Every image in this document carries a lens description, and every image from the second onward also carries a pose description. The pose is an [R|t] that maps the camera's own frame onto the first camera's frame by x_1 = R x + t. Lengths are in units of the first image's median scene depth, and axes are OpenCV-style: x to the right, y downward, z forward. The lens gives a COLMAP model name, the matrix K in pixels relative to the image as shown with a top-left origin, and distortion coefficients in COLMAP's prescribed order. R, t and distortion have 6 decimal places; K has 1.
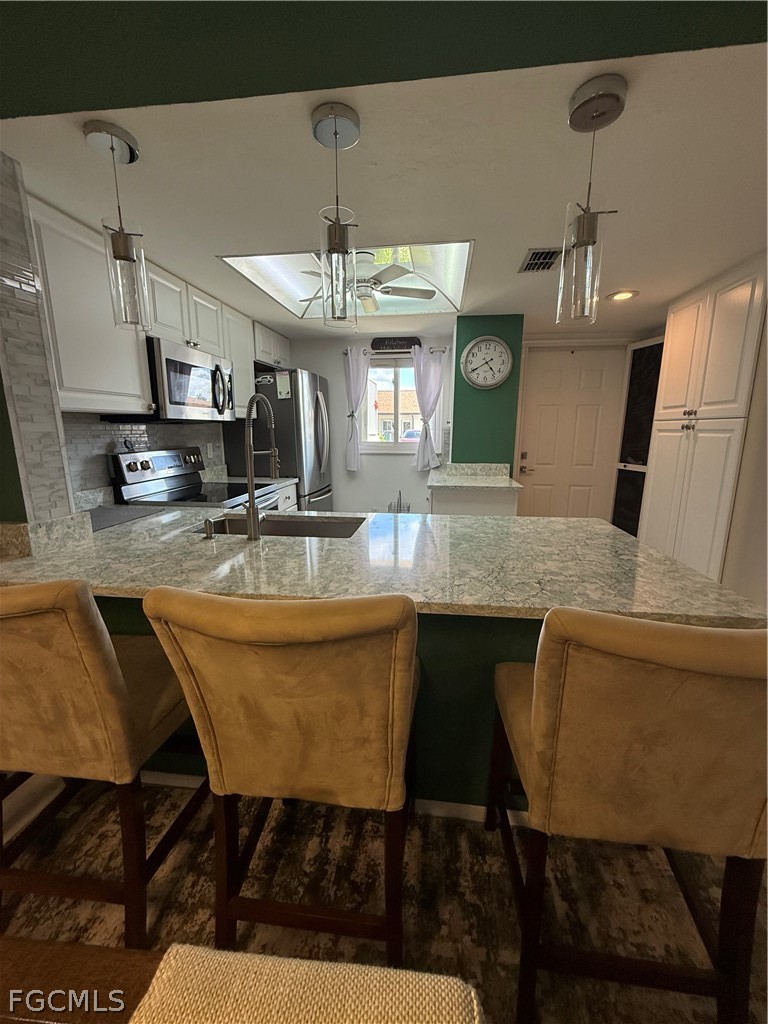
lens RADIAL K [[409.4, 0, 386.9], [0, 409.4, 512.1], [0, 0, 1]] dist [-0.002085, 0.001121]
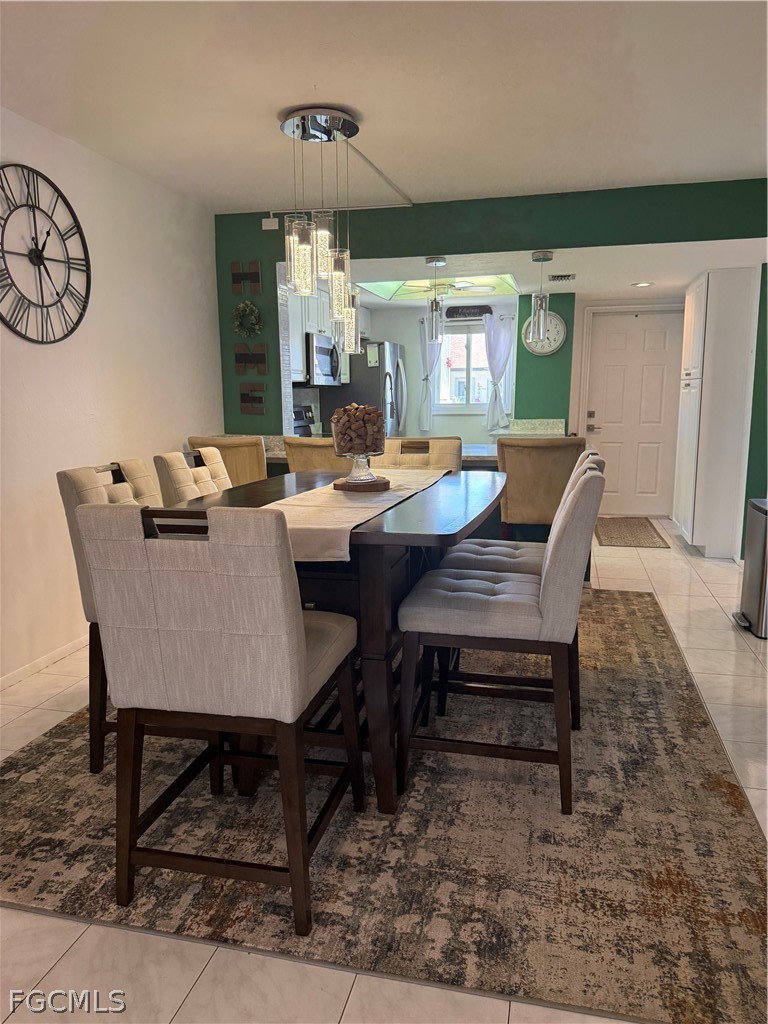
lens RADIAL K [[723.3, 0, 378.6], [0, 723.3, 529.3], [0, 0, 1]] dist [0.062568, -0.089609]
pose [[0.993150, 0.011104, -0.116320, 0.023943], [-0.013147, 0.999772, -0.016805, 0.301912], [0.116107, 0.018219, 0.993070, -1.409130]]
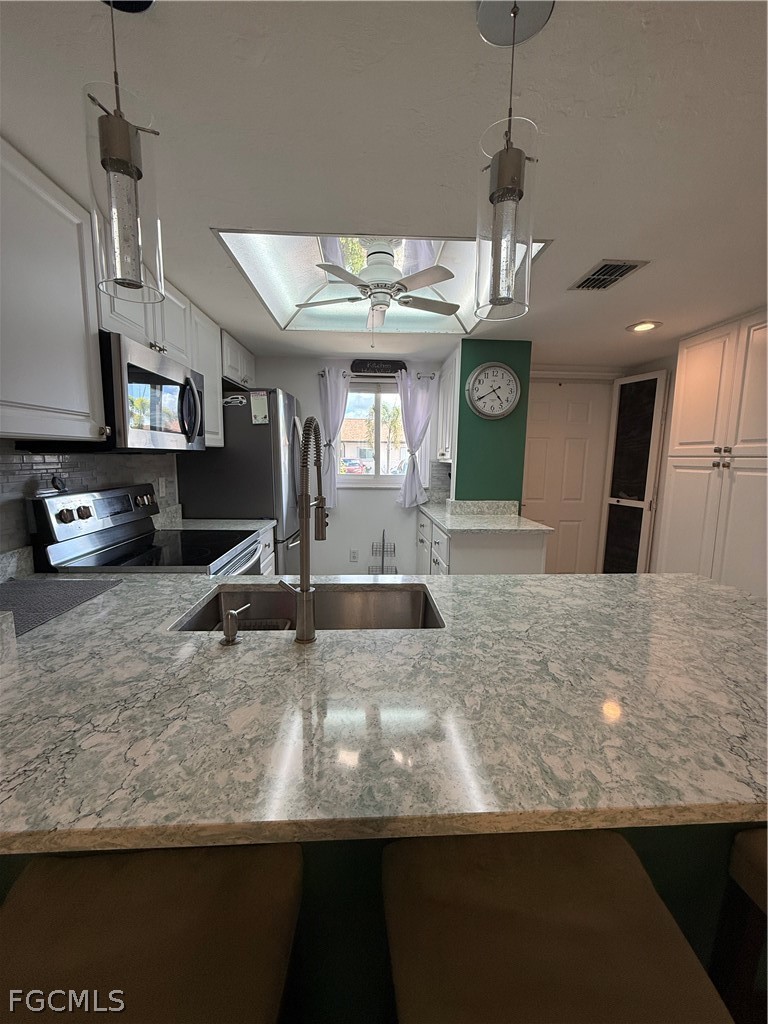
lens RADIAL K [[409.4, 0, 386.1], [0, 409.4, 511.7], [0, 0, 1]] dist [-0.002085, 0.001121]
pose [[0.983900, -0.011941, 0.178320, -0.192405], [0.023735, 0.997658, -0.064149, -0.054990], [-0.177136, 0.067349, 0.981879, 0.207250]]
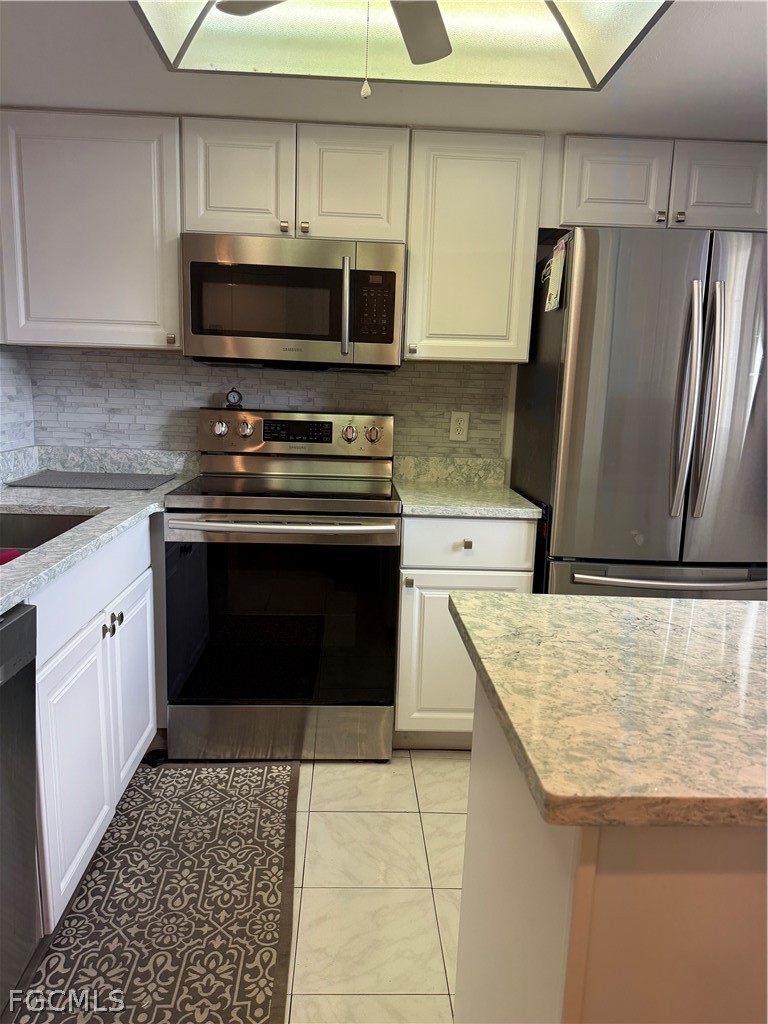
lens RADIAL K [[723.3, 0, 386.4], [0, 723.3, 517.4], [0, 0, 1]] dist [0.062568, -0.089609]
pose [[0.179622, 0.181096, -0.966923, 0.577277], [-0.232726, 0.962831, 0.137097, -0.179823], [0.955811, 0.200403, 0.215091, 0.929045]]
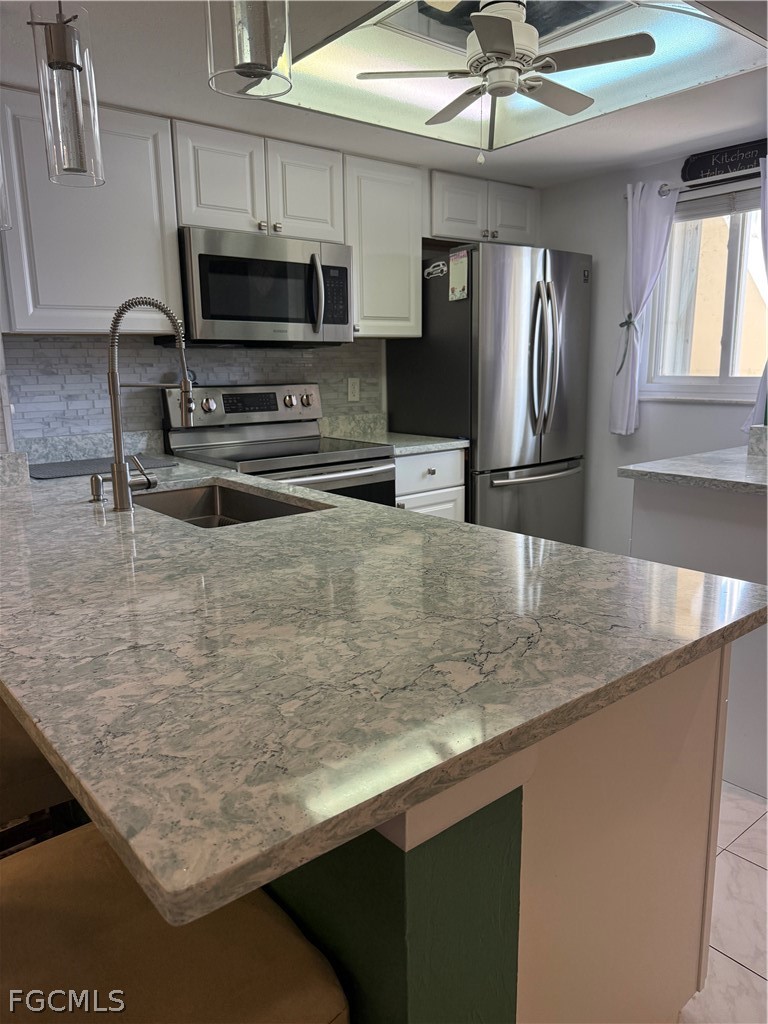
lens RADIAL K [[723.3, 0, 388.0], [0, 723.3, 515.8], [0, 0, 1]] dist [0.062568, -0.089609]
pose [[0.732618, 0.130493, -0.668014, 0.508403], [-0.122232, 0.990718, 0.059478, -0.032054], [0.669575, 0.038078, 0.741768, 0.239115]]
